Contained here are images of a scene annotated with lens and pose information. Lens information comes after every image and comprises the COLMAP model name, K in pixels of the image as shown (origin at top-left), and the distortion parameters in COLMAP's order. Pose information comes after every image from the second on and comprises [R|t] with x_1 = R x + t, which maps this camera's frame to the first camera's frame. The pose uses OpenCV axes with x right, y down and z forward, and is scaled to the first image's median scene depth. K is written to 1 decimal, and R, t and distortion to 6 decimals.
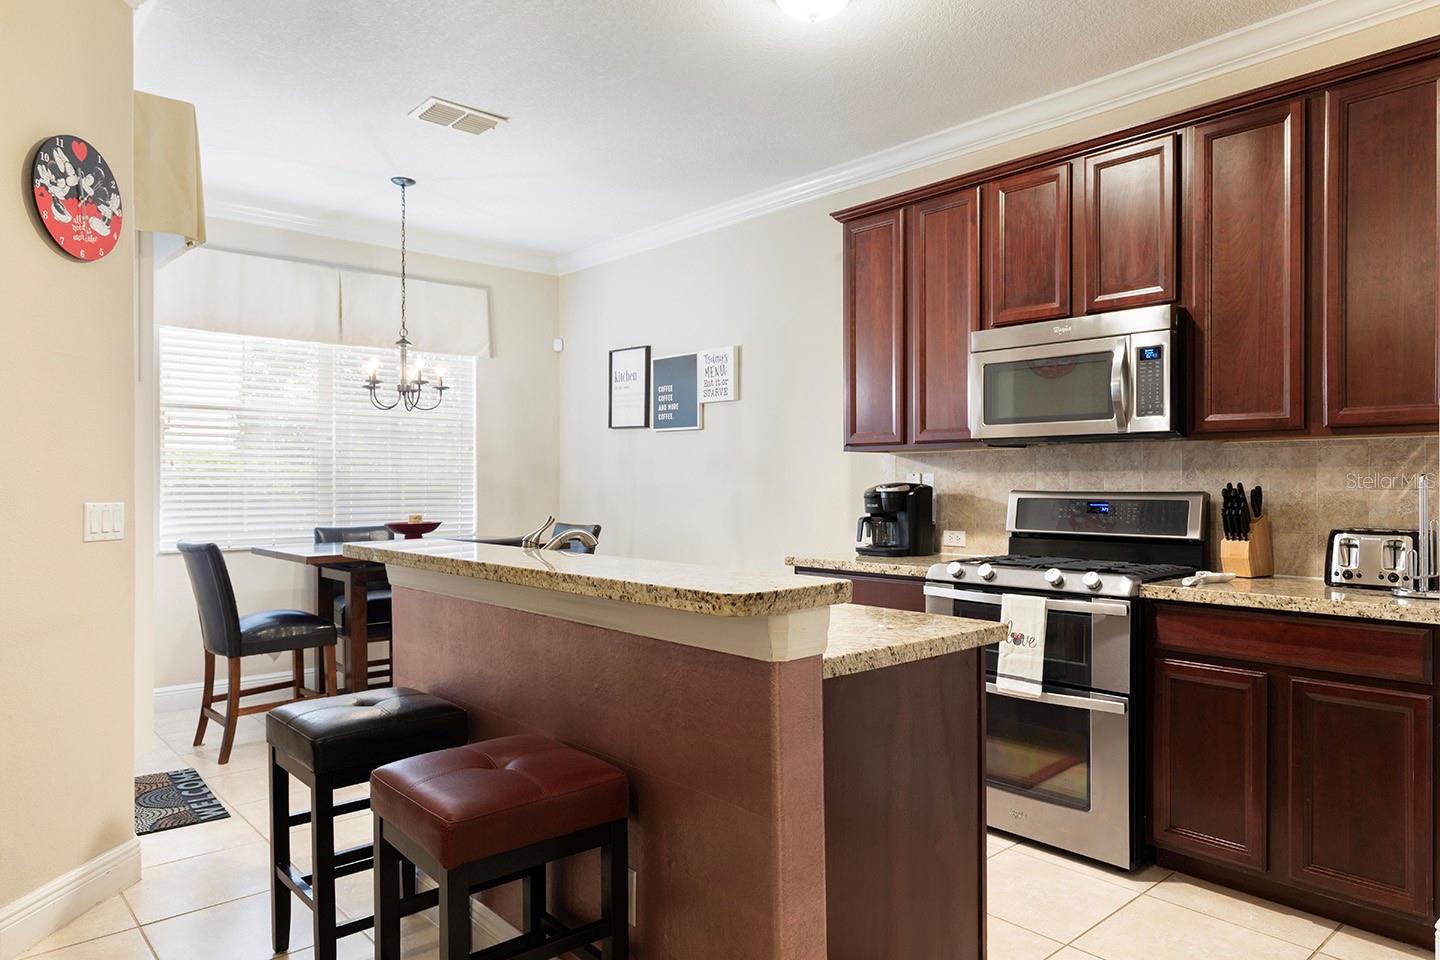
lens RADIAL K [[925.3, 0, 720.8], [0, 925.3, 483.6], [0, 0, 1]] dist [0.004410, 0.004273]
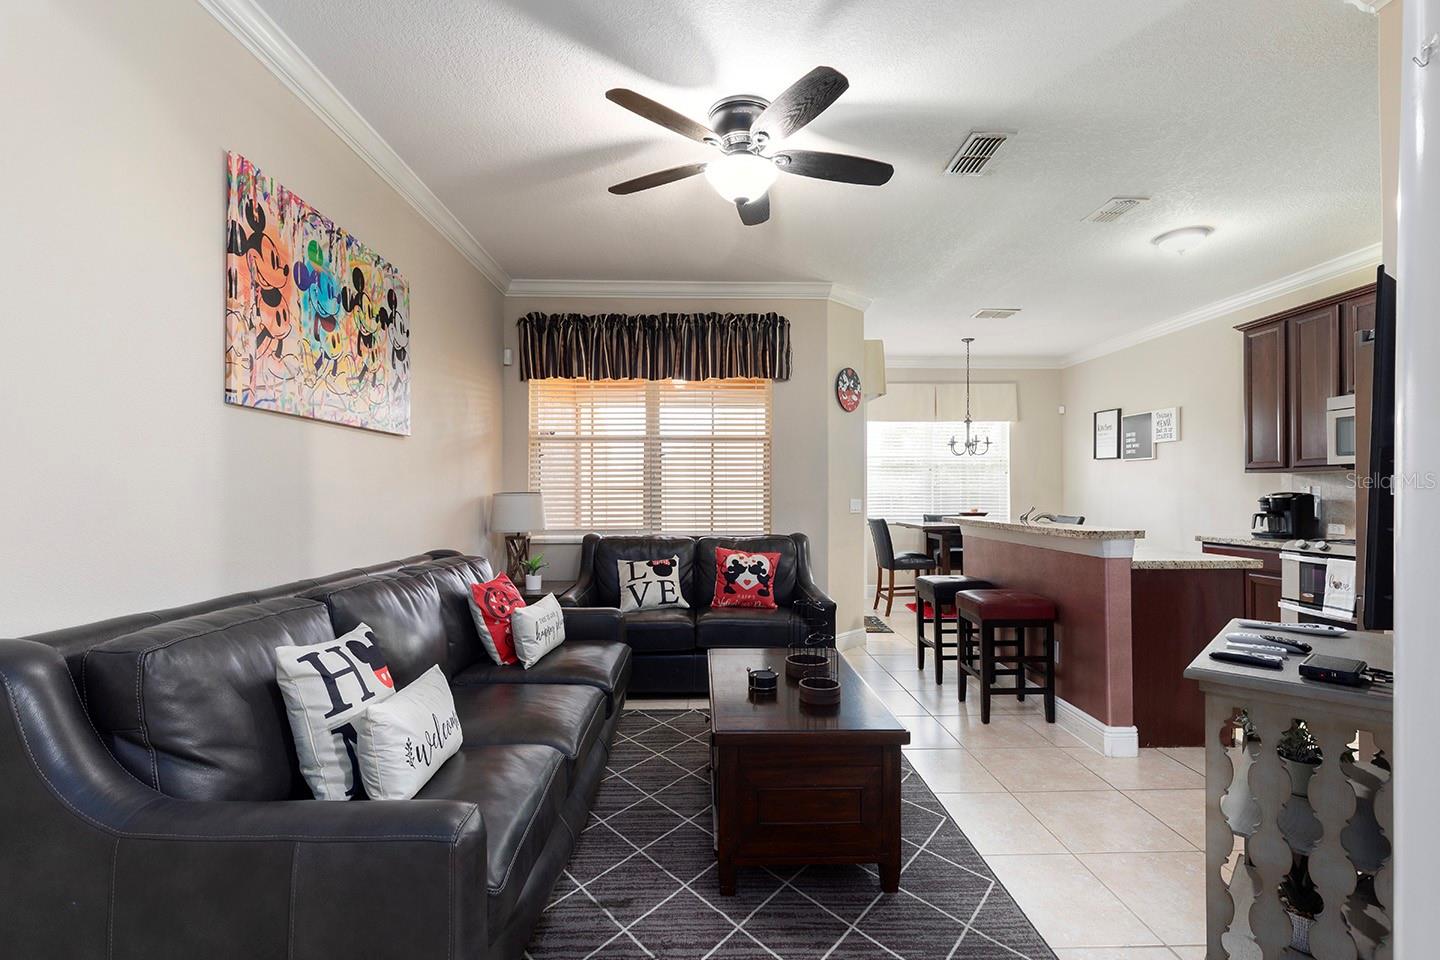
lens RADIAL K [[648.6, 0, 717.4], [0, 648.6, 488.6], [0, 0, 1]] dist [0.001449, -0.000475]
pose [[0.764515, -0.002916, -0.644600, 0.163410], [-0.001220, 0.999981, -0.005970, 0.000637], [0.644605, 0.005351, 0.764497, -0.467769]]
